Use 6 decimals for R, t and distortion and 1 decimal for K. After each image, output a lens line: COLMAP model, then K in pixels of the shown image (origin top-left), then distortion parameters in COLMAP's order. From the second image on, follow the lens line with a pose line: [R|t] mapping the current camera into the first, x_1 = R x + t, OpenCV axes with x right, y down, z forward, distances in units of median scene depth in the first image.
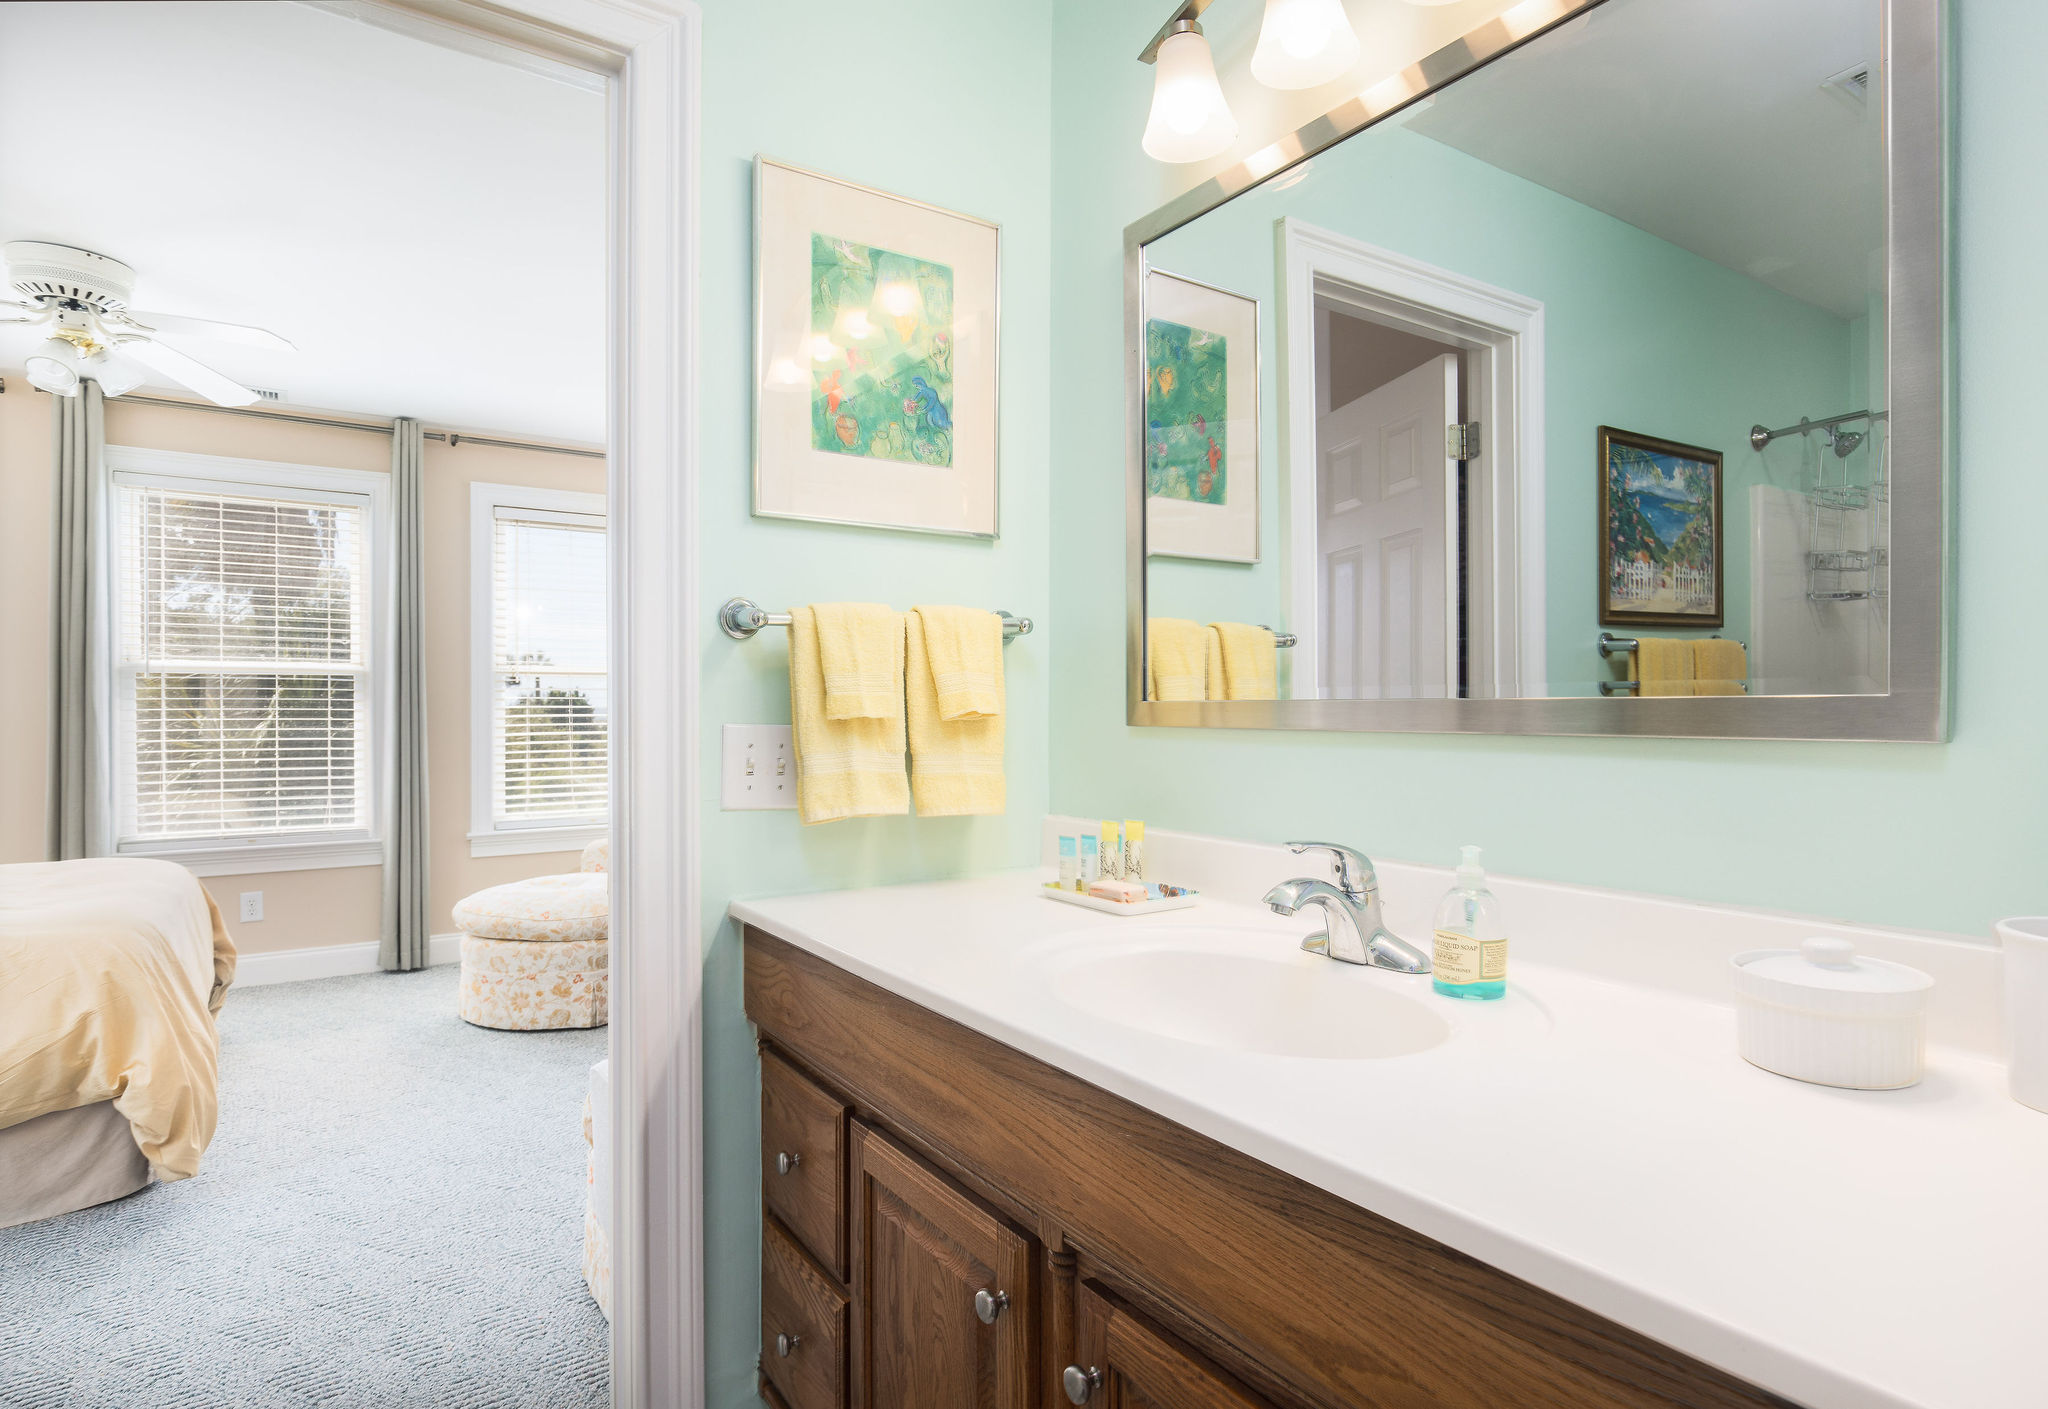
lens RADIAL K [[1125.2, 0, 1026.9], [0, 1125.2, 699.8], [0, 0, 1]] dist [0.000911, -0.000076]
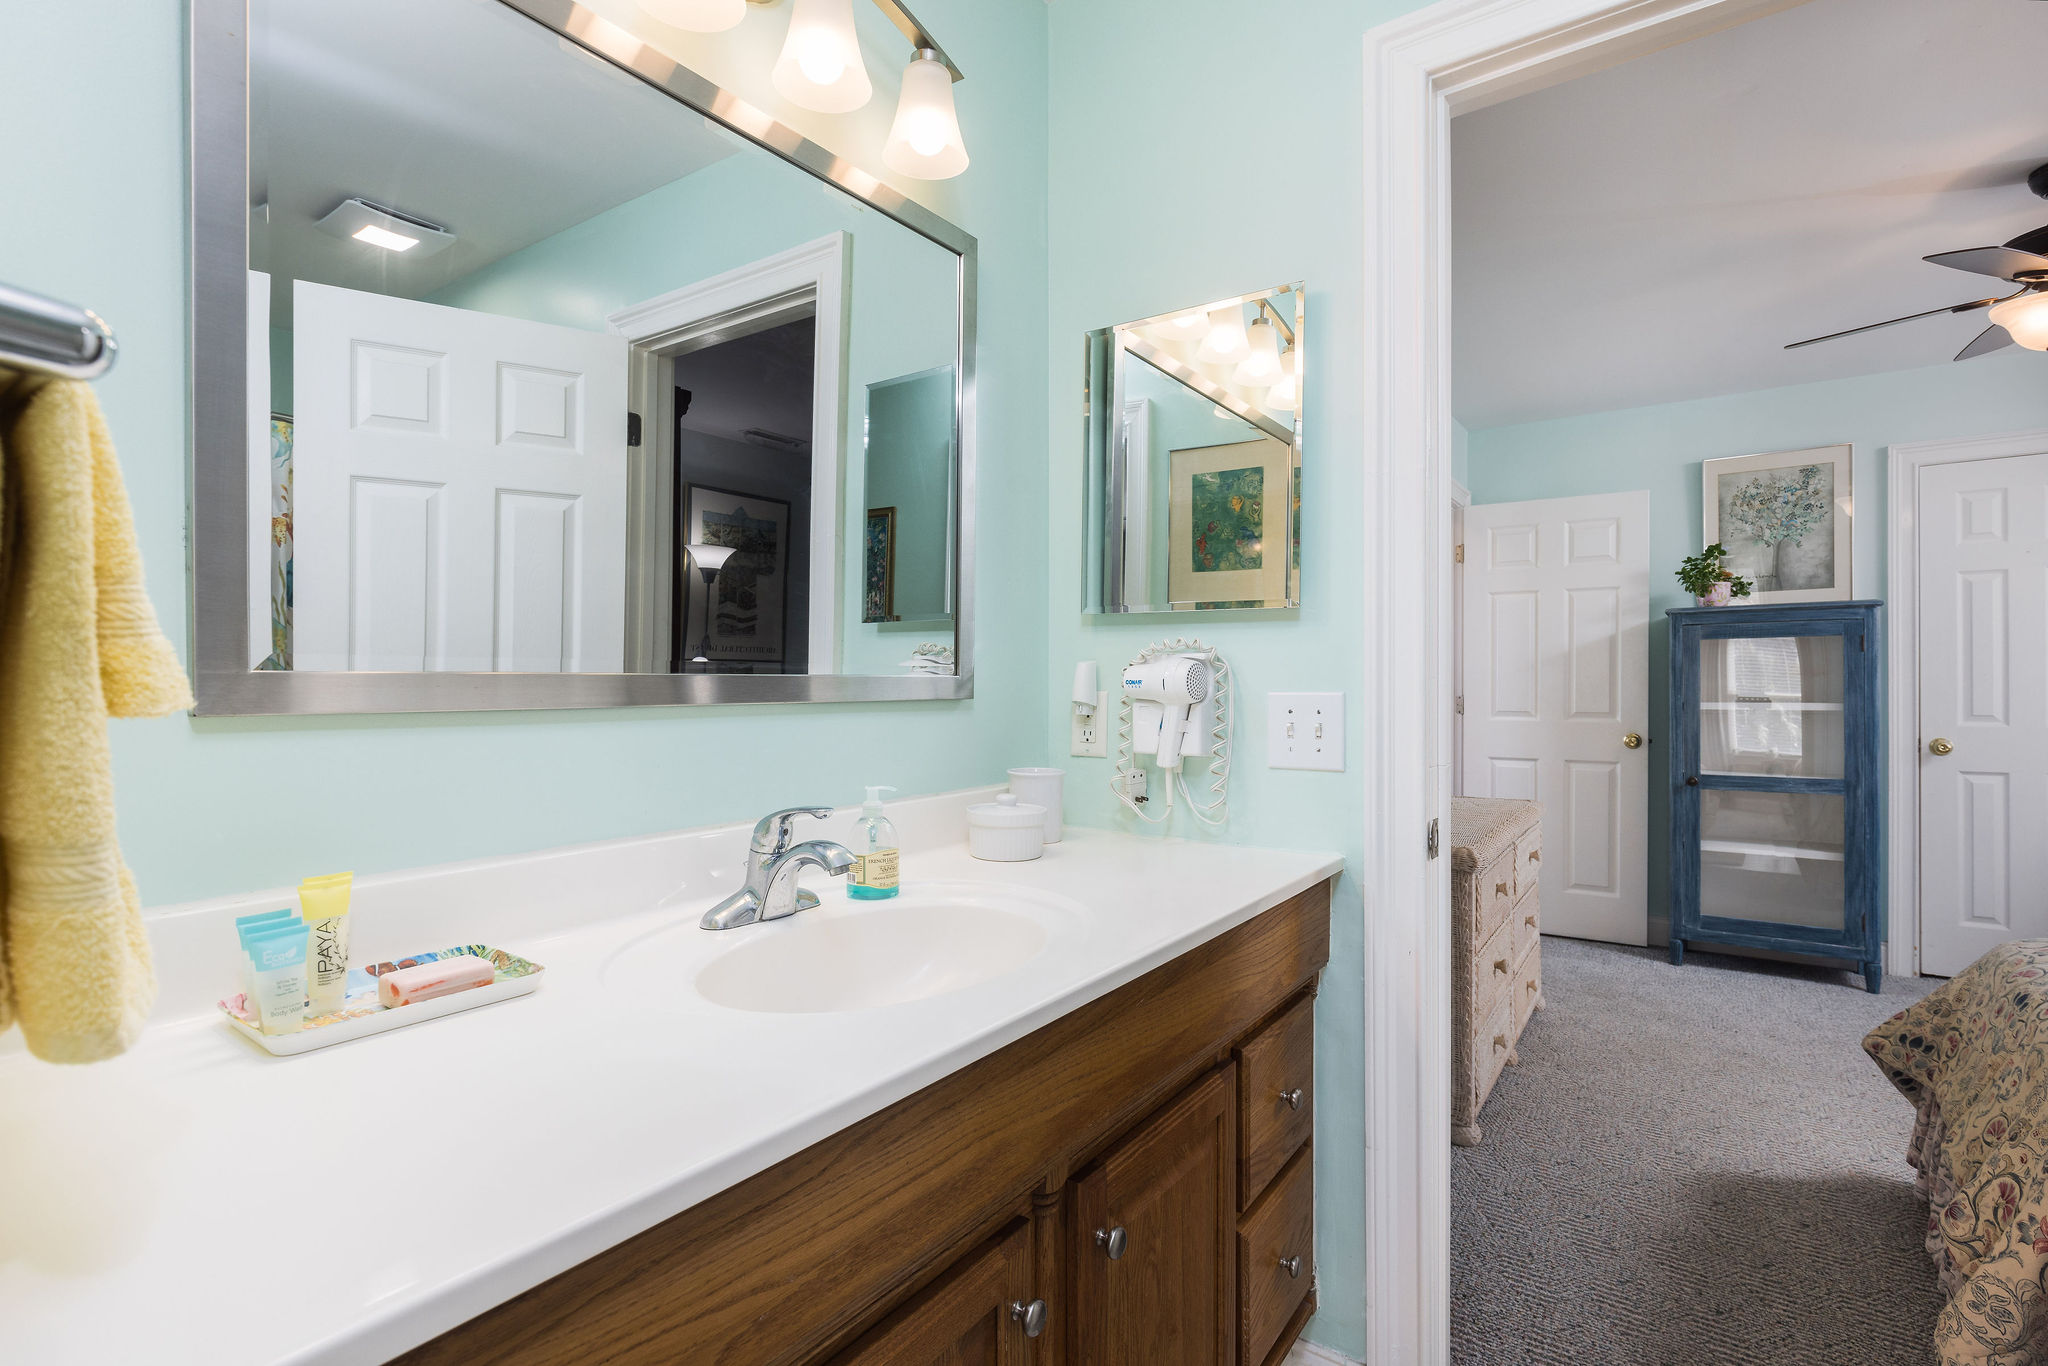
lens RADIAL K [[993.5, 0, 1026.1], [0, 993.5, 686.7], [0, 0, 1]] dist [-0.000685, 0.000012]
pose [[-0.370345, 0.010289, 0.928837, -0.764468], [0.001123, 0.999943, -0.010629, 0.025726], [-0.928894, -0.002893, -0.370336, 1.261406]]
